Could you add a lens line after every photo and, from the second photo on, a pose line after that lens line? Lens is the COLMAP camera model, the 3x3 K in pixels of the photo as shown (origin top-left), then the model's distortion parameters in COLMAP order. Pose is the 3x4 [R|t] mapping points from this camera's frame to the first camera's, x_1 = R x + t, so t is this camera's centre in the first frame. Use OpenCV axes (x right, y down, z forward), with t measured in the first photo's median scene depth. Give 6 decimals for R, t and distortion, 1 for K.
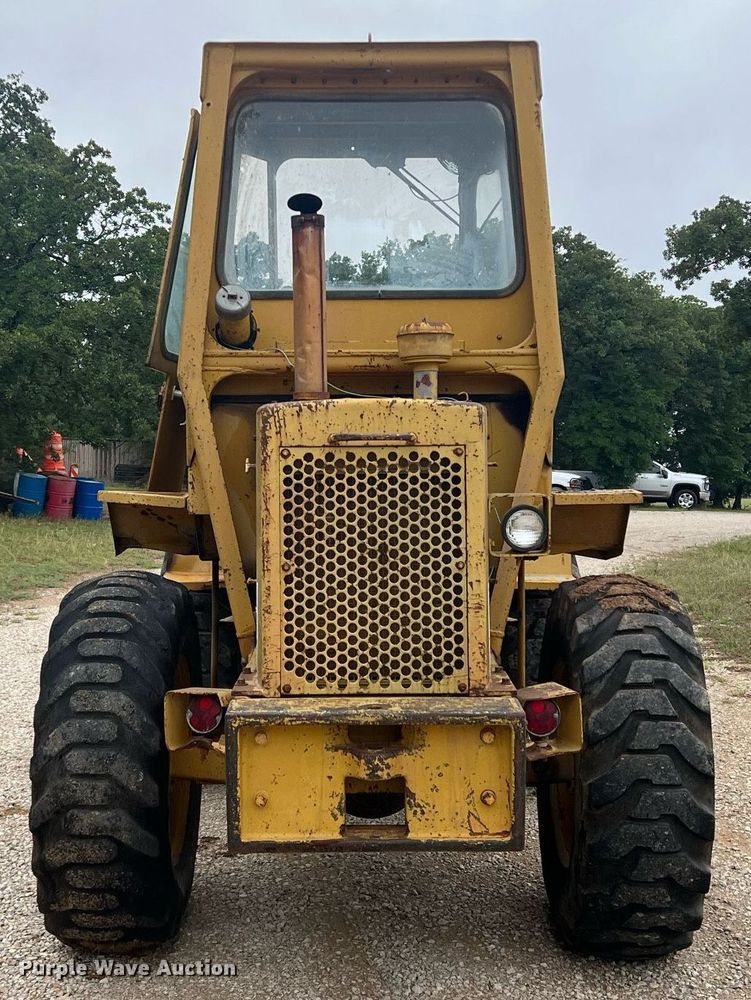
lens RADIAL K [[1374.0, 0, 373.3], [0, 1374.0, 480.7], [0, 0, 1]] dist [0.242343, -0.815805]
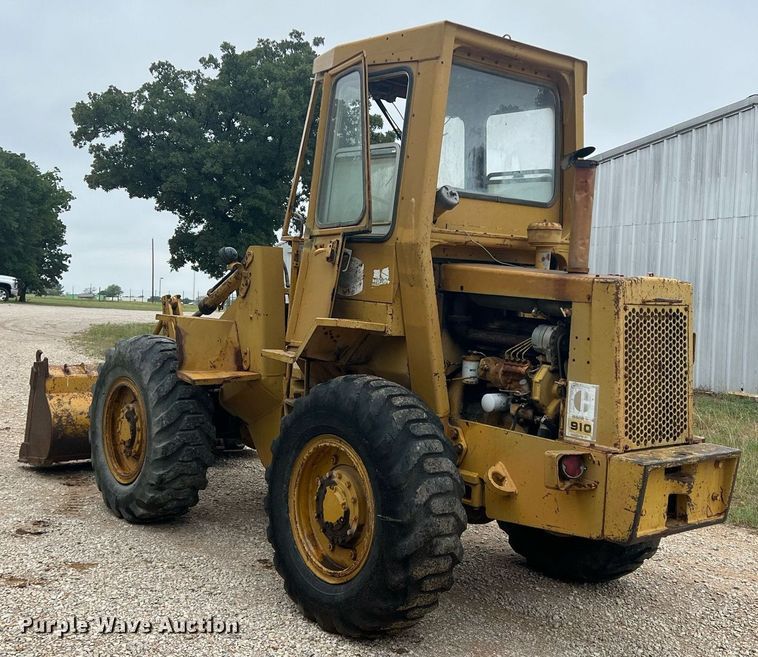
lens RADIAL K [[944.1, 0, 428.5], [0, 944.1, 330.0], [0, 0, 1]] dist [0.240464, -0.786072]
pose [[0.747949, 0.003977, 0.663744, -1.016573], [-0.037934, 0.998604, 0.036763, -0.026914], [-0.662671, -0.052676, 0.747056, 0.291136]]
